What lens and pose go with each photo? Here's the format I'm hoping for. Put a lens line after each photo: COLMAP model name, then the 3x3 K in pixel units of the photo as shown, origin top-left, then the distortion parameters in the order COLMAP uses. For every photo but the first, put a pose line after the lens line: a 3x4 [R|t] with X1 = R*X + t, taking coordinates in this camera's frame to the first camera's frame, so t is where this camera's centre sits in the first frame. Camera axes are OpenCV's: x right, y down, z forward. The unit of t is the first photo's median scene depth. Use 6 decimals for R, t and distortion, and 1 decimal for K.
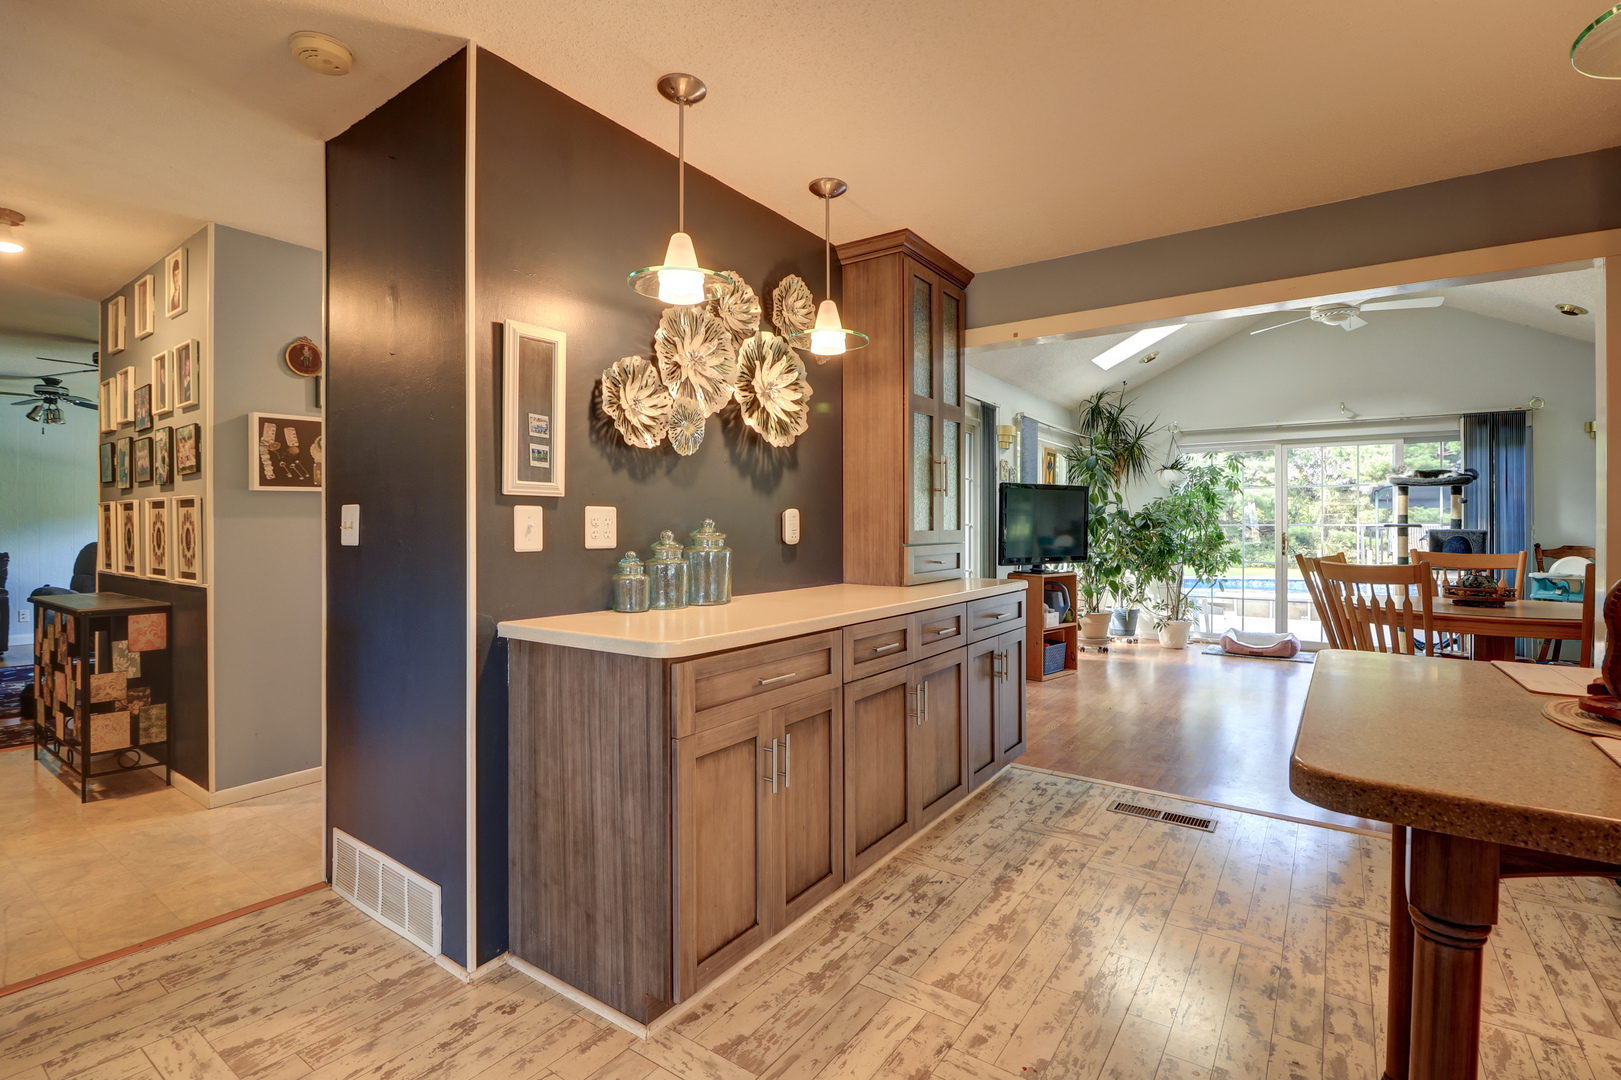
lens RADIAL K [[743.3, 0, 817.2], [0, 743.3, 525.1], [0, 0, 1]] dist [-0.005776, -0.008432]
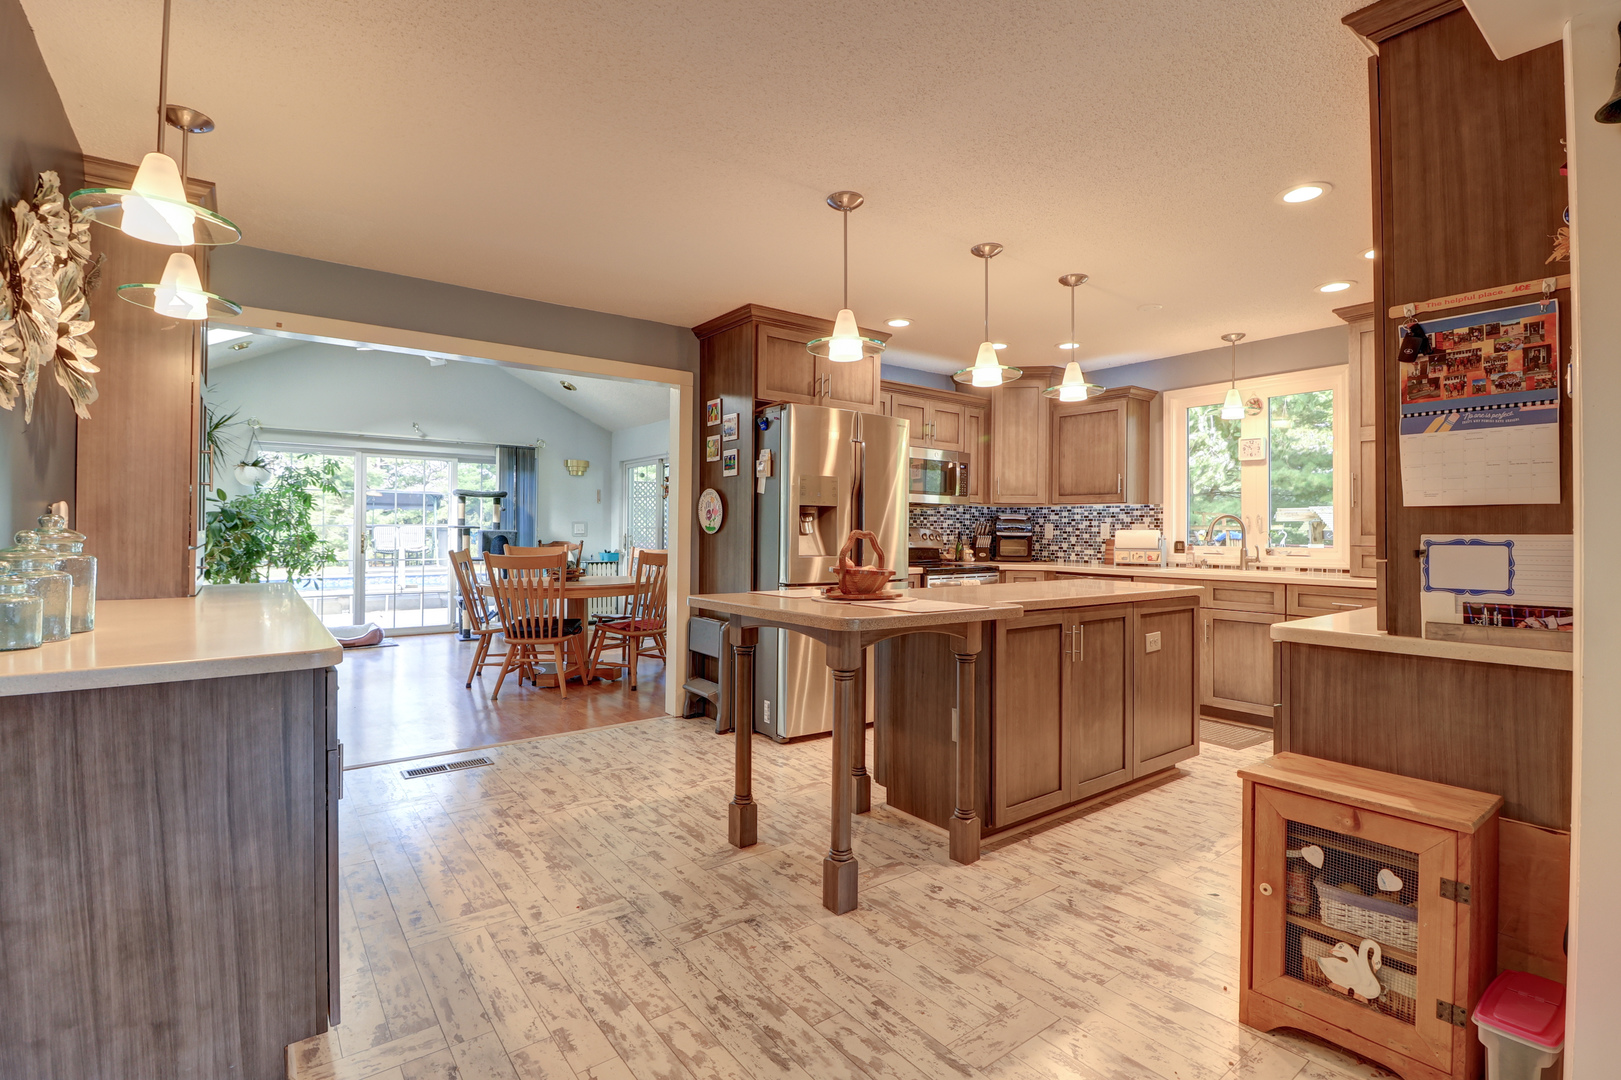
lens RADIAL K [[743.3, 0, 810.7], [0, 743.3, 532.6], [0, 0, 1]] dist [-0.005776, -0.008432]
pose [[0.306580, -0.000751, 0.951845, -0.462417], [-0.008421, 0.999958, 0.003501, 0.000503], [-0.951808, -0.009089, 0.306561, 0.066920]]
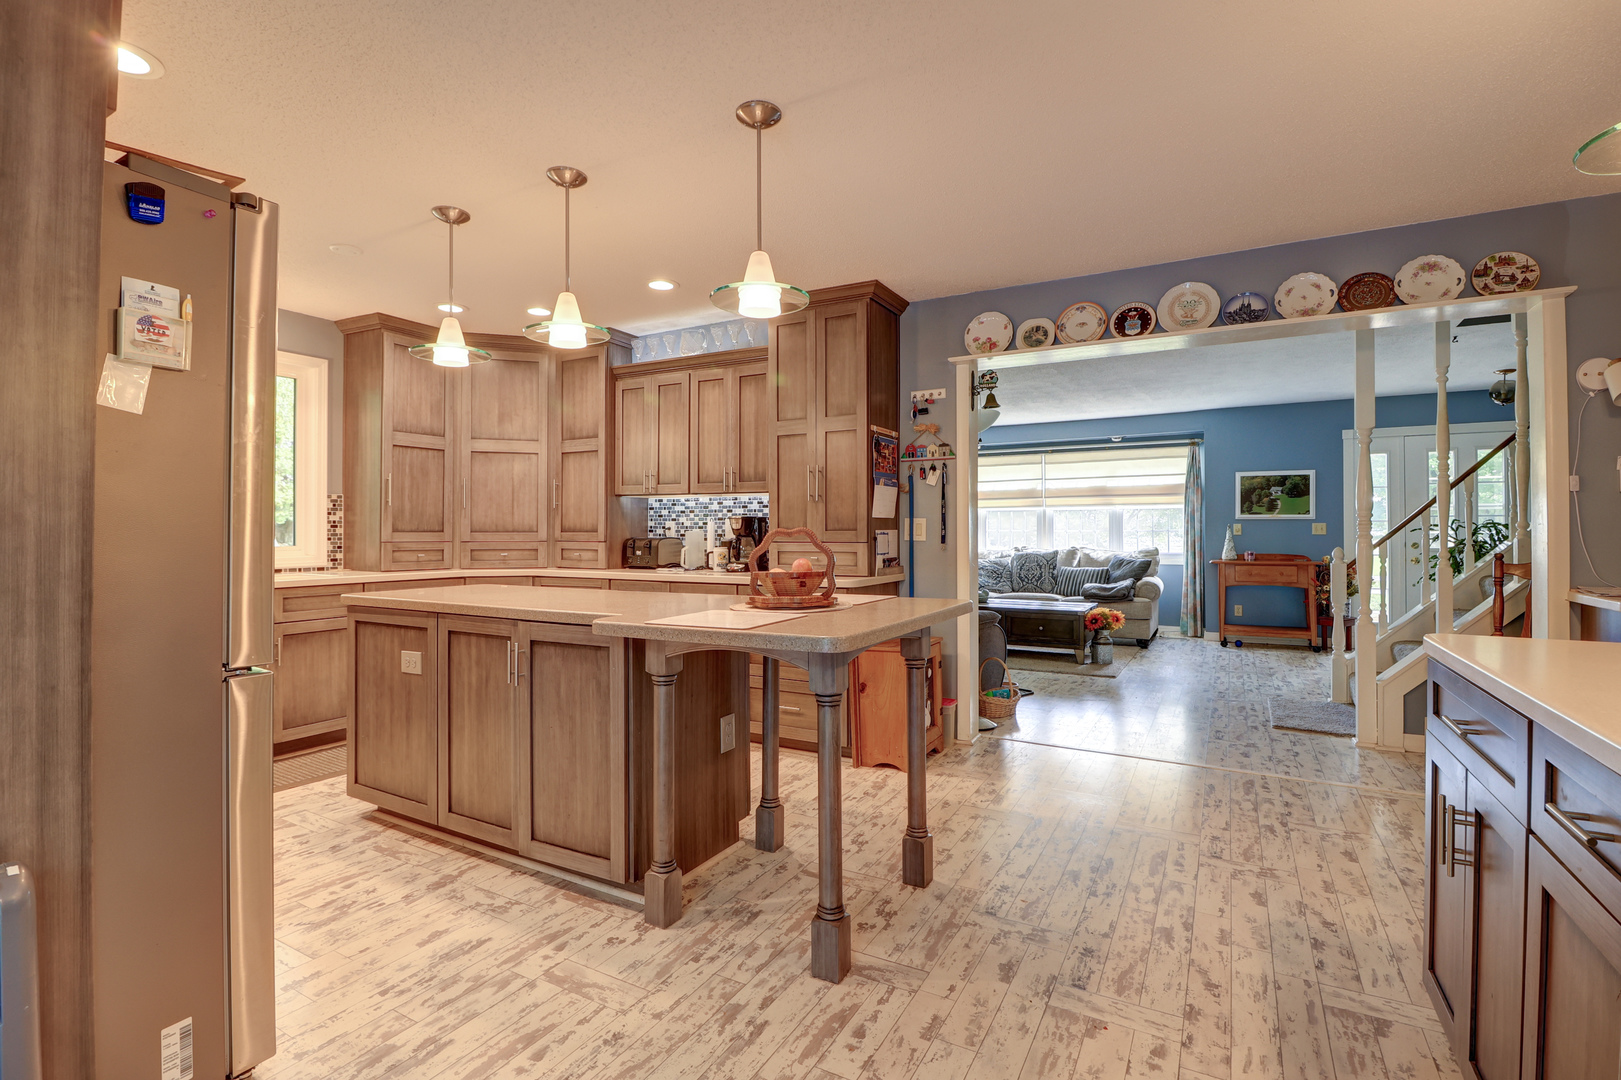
lens RADIAL K [[743.3, 0, 818.6], [0, 743.3, 530.8], [0, 0, 1]] dist [-0.005776, -0.008432]
pose [[-0.994525, 0.000845, -0.104493, 0.395356], [0.001374, 0.999987, -0.004987, 0.006859], [0.104488, -0.005103, -0.994513, 0.992508]]
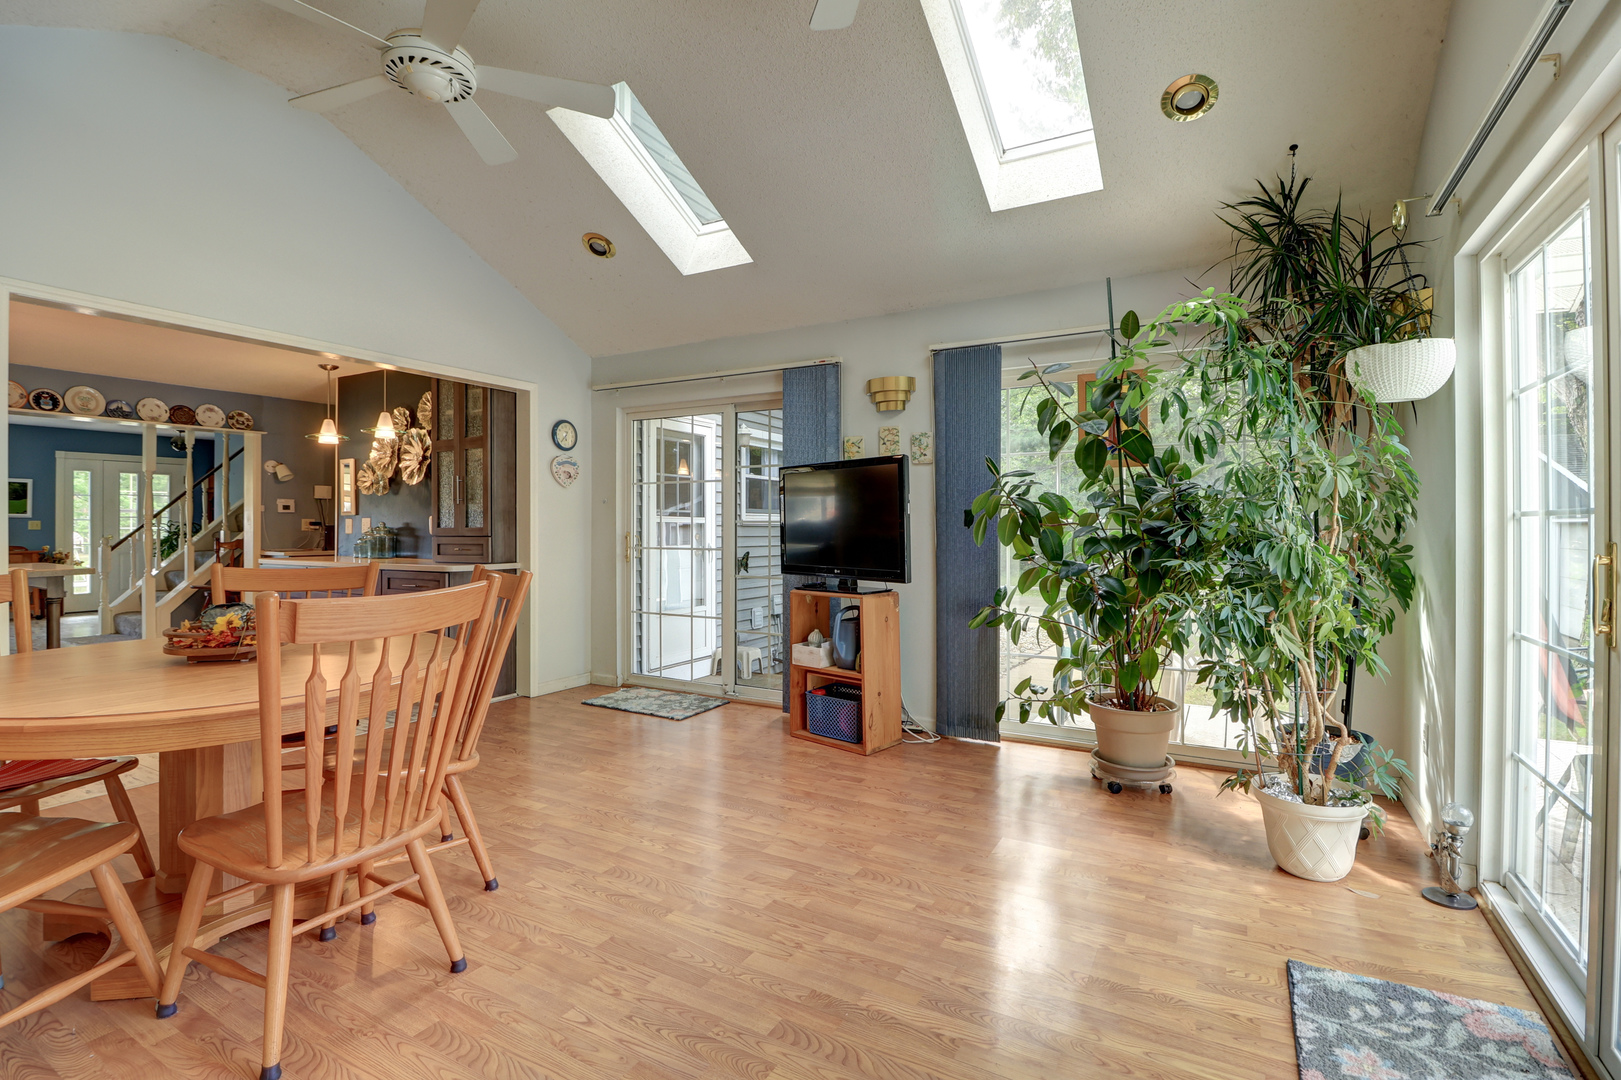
lens RADIAL K [[743.3, 0, 812.1], [0, 743.3, 529.3], [0, 0, 1]] dist [-0.005776, -0.008432]
pose [[0.099475, 0.001250, -0.995039, 1.756669], [0.003246, 0.999993, 0.001581, 0.011771], [0.995035, -0.003387, 0.099471, 1.629404]]
